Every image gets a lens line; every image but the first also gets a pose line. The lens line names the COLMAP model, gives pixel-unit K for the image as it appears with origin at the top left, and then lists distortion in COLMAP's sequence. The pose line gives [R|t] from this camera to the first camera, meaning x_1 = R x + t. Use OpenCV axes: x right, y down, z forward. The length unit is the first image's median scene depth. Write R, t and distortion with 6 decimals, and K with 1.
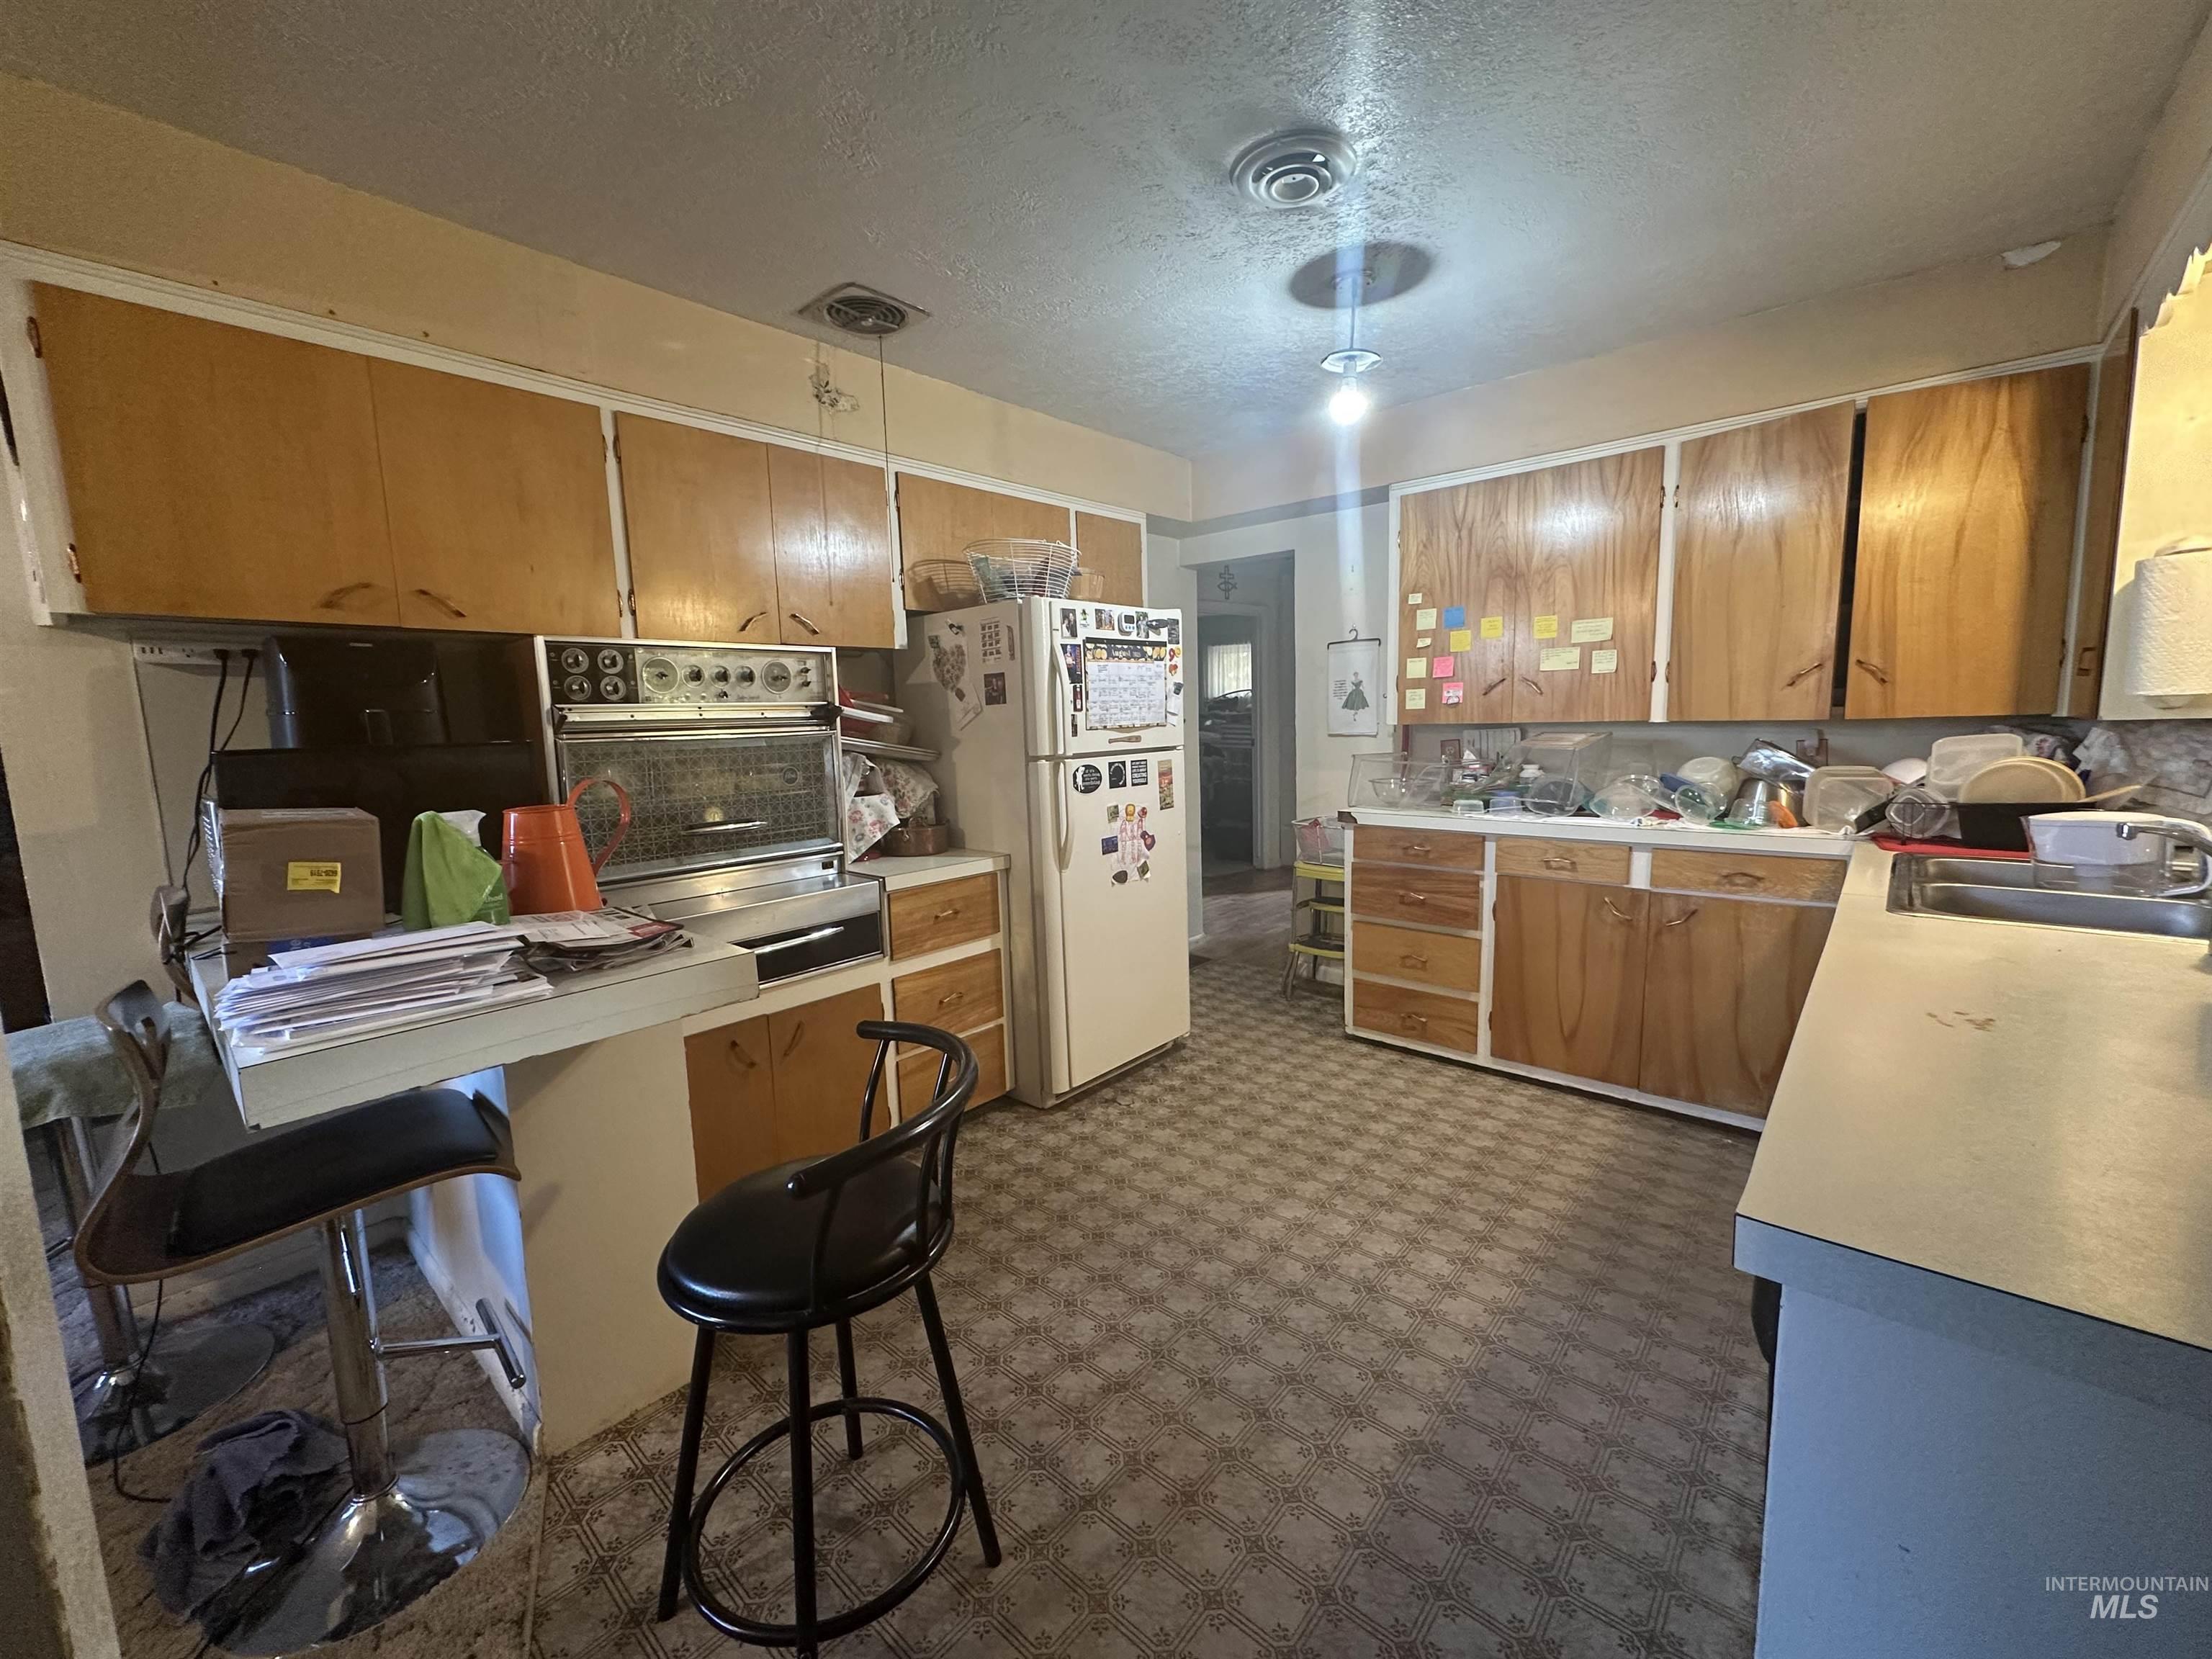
lens RADIAL K [[882.8, 0, 1106.0], [0, 882.8, 829.5], [0, 0, 1]] dist [-0.000420, 0.000215]
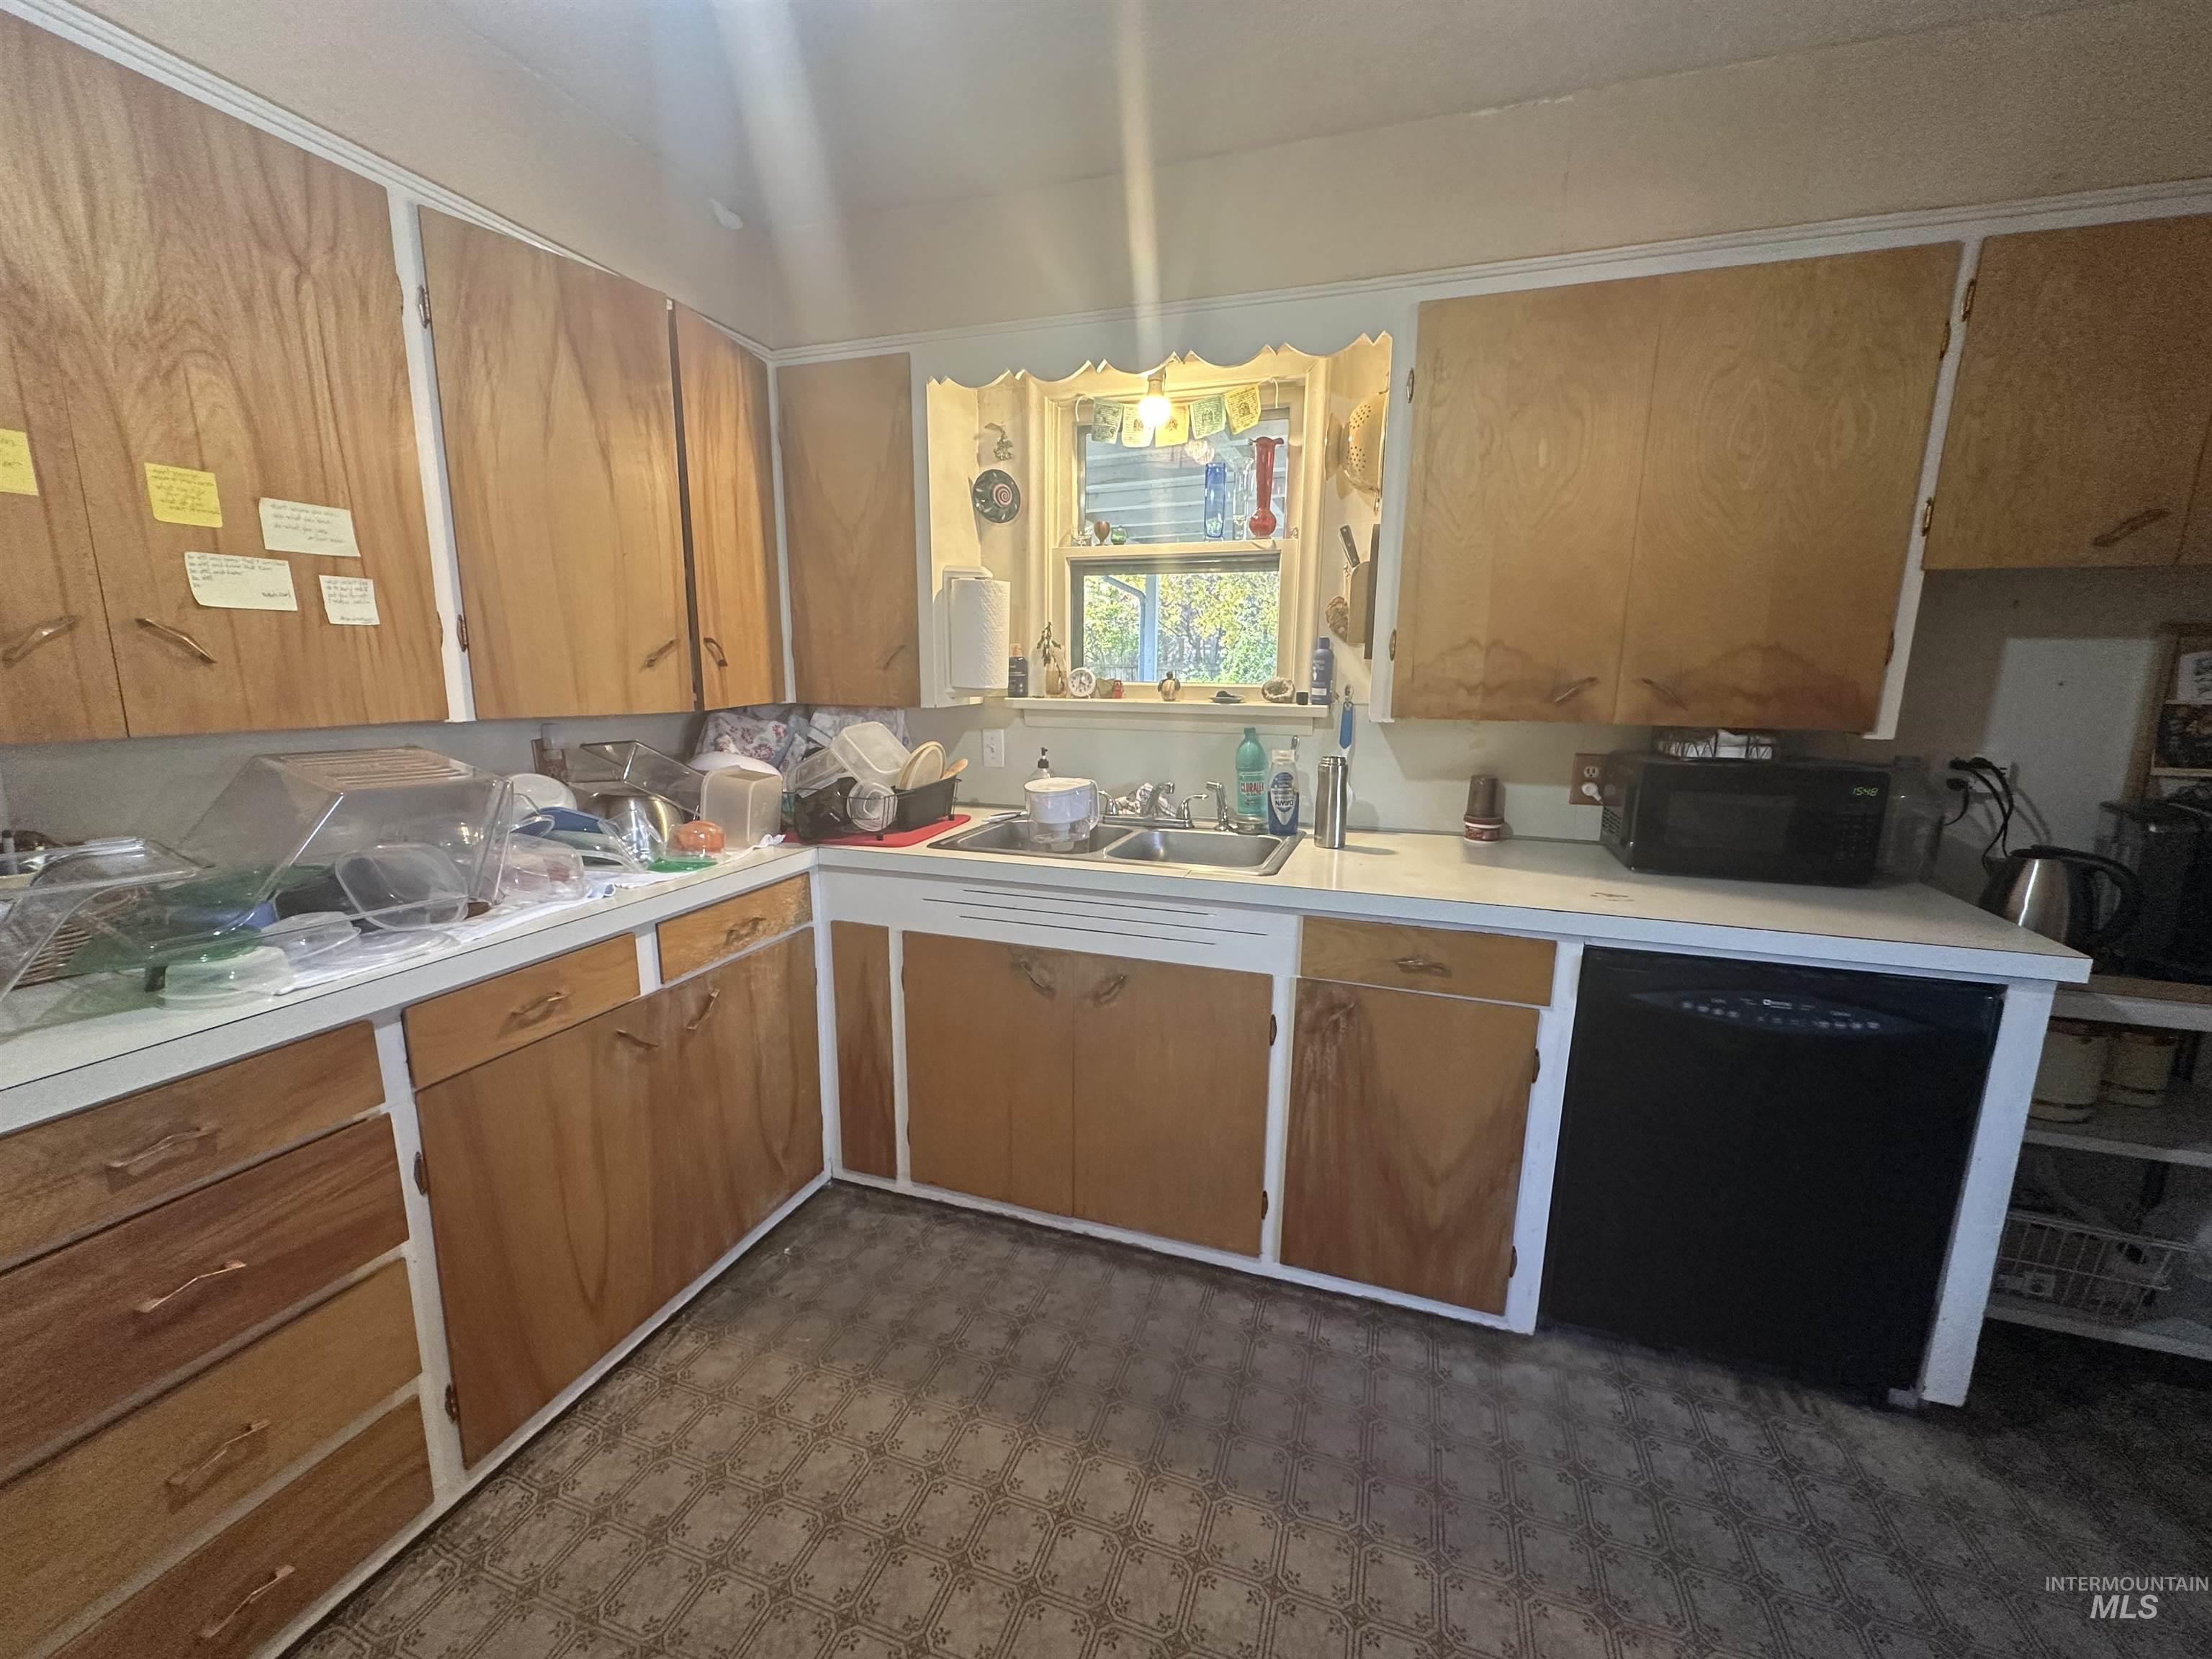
lens RADIAL K [[882.8, 0, 1106.0], [0, 882.8, 829.5], [0, 0, 1]] dist [-0.000420, 0.000215]
pose [[-0.385700, -0.152282, 0.909970, -0.056859], [0.113750, 0.970911, 0.210694, -0.131842], [-0.915585, 0.184774, -0.357159, 0.870478]]
